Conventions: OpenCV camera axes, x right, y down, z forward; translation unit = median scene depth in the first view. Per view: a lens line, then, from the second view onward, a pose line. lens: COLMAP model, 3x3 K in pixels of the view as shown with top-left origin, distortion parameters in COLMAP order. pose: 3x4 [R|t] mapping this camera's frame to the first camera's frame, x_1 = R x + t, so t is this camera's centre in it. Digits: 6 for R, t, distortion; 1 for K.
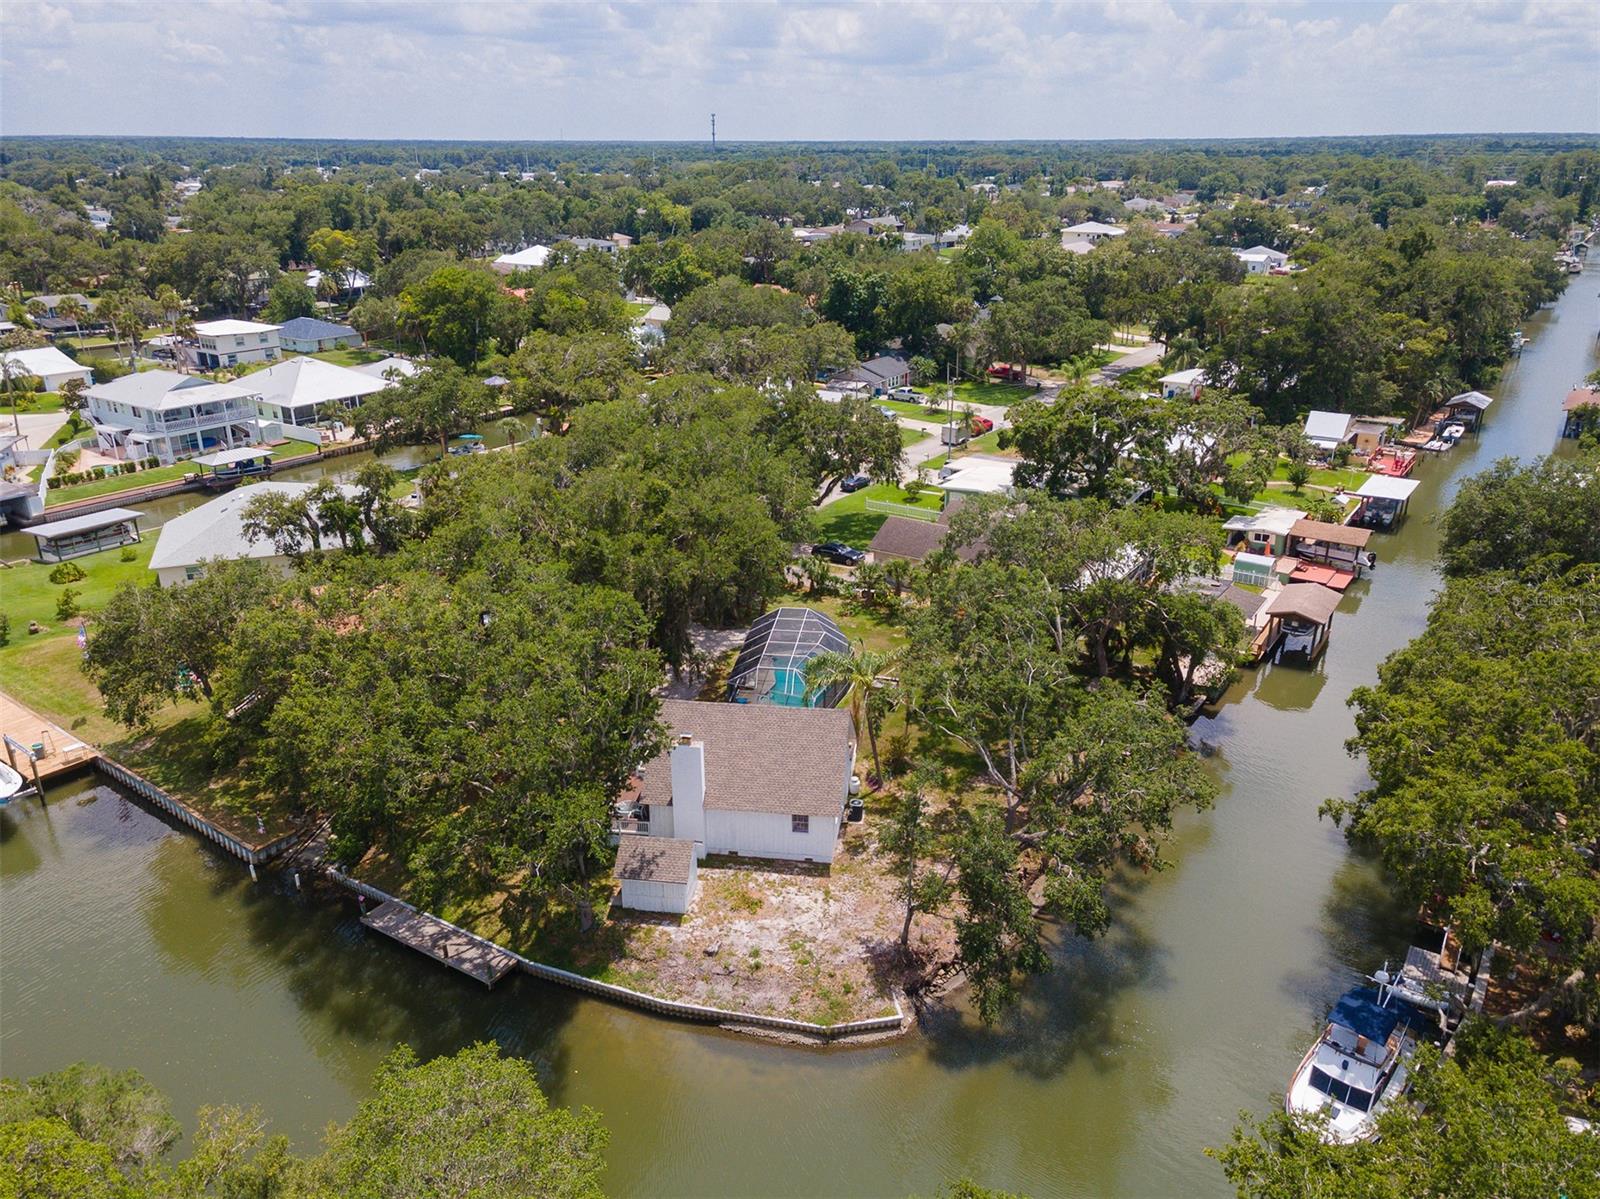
lens RADIAL K [[1153.4, 0, 800.0], [0, 1153.4, 599.5], [0, 0, 1]] dist [0.011547, 0.051300]
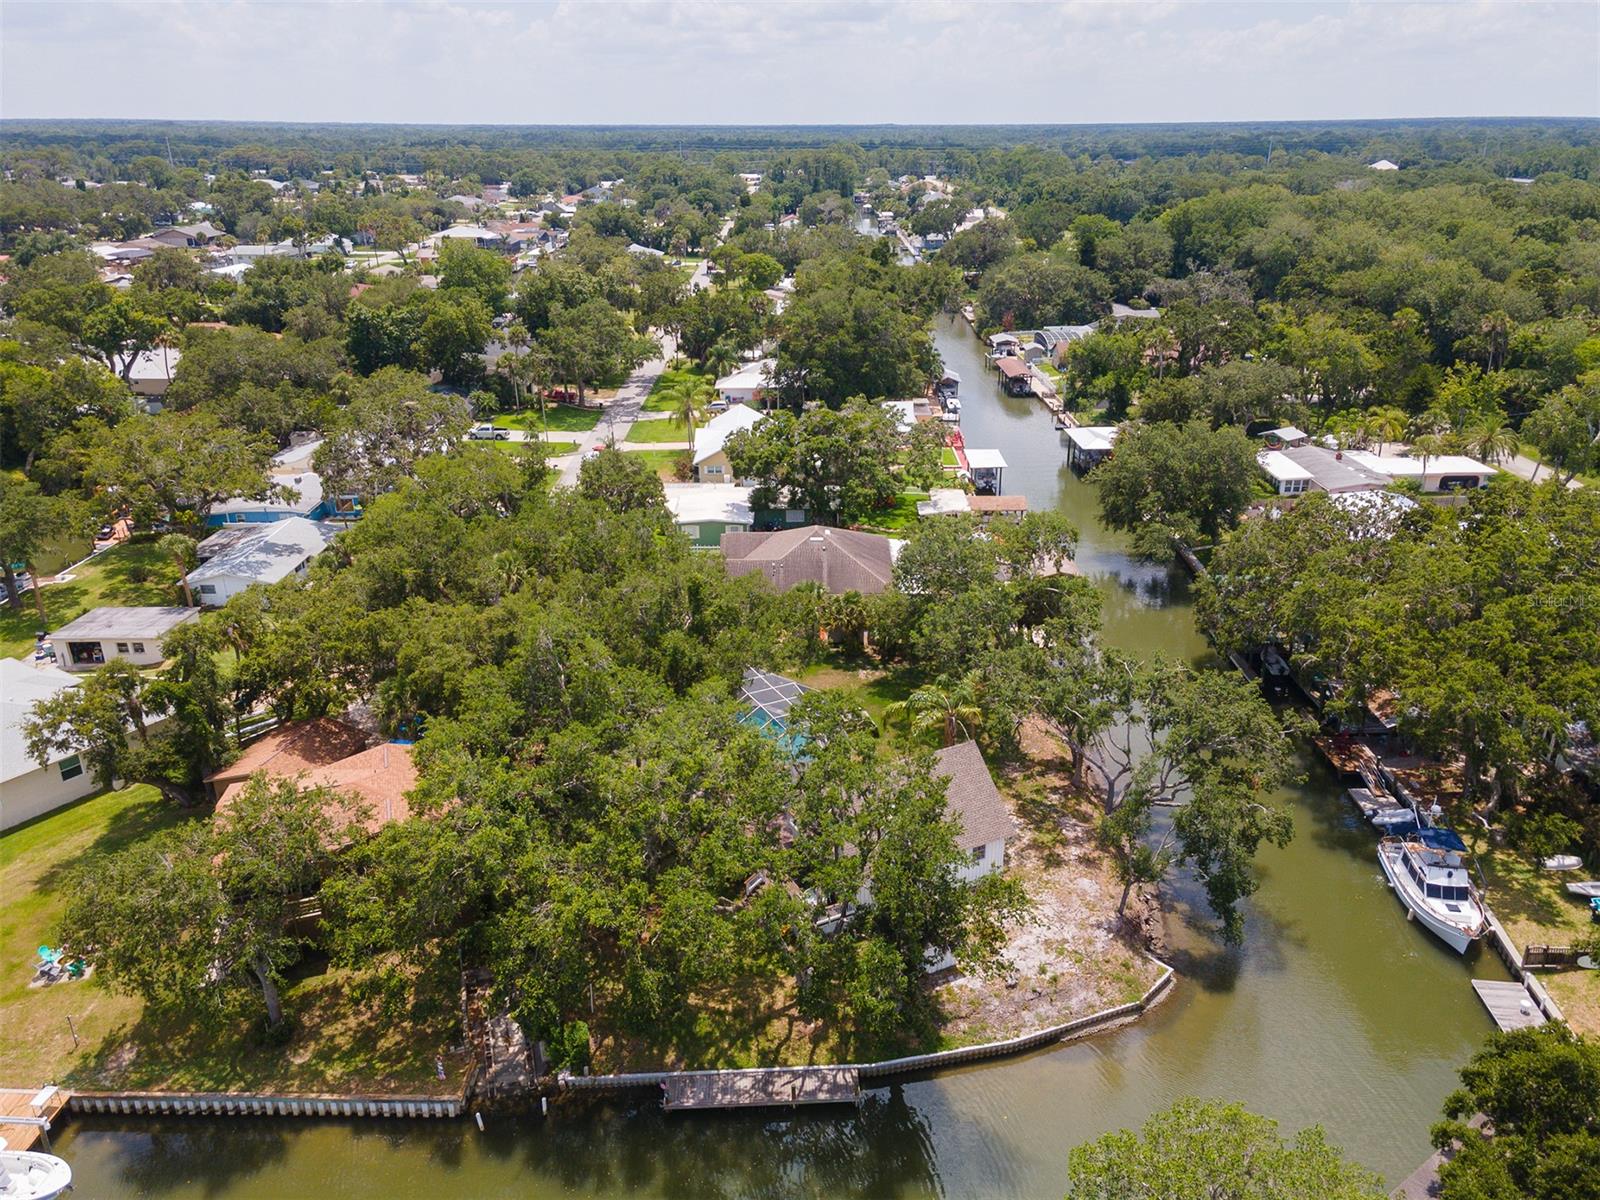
lens RADIAL K [[1153.4, 0, 800.0], [0, 1153.4, 600.0], [0, 0, 1]] dist [0.011547, 0.051300]
pose [[0.823038, -0.216614, 0.525059, -0.719742], [0.210812, 0.974891, 0.071742, -0.168886], [-0.527415, 0.051642, 0.848037, 0.146506]]
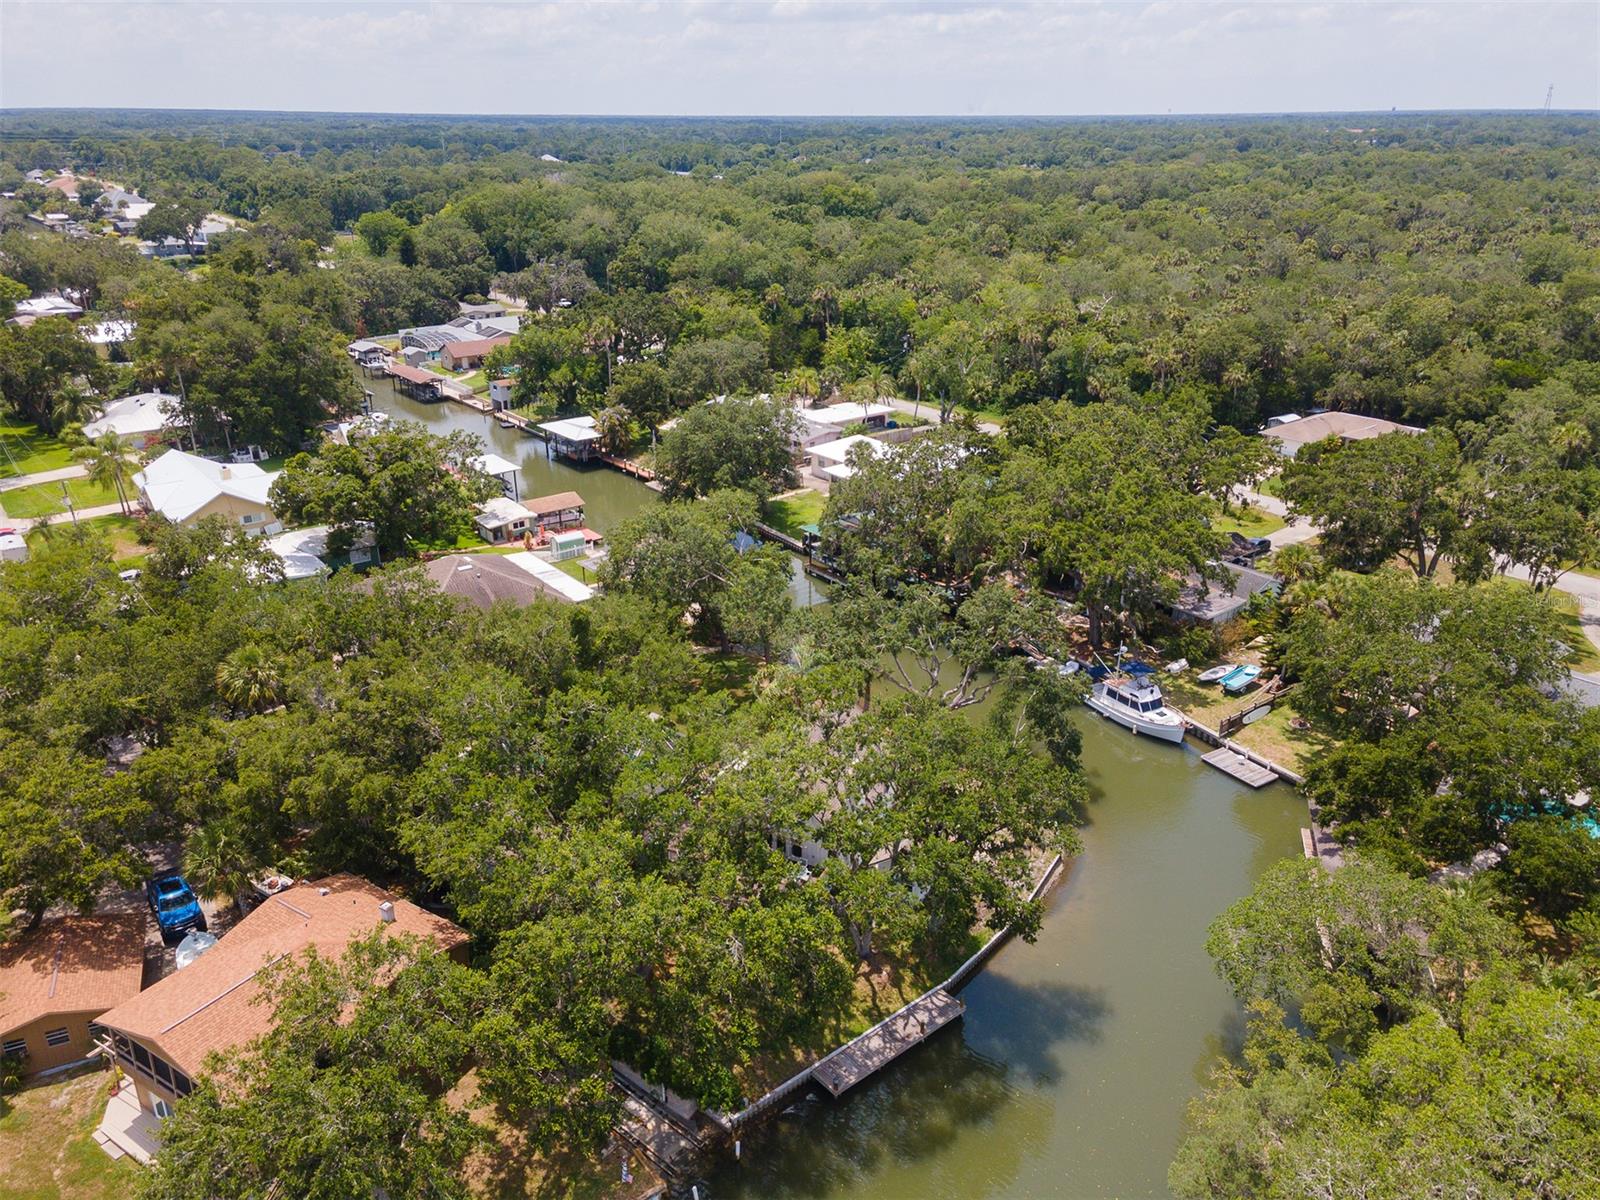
lens RADIAL K [[1132.7, 0, 782.5], [0, 1132.7, 627.2], [0, 0, 1]] dist [0.033919, 0.006540]
pose [[0.330453, -0.386832, 0.860907, -1.106582], [0.350849, 0.897132, 0.268438, -0.356429], [-0.876188, 0.213343, 0.432180, 0.573733]]
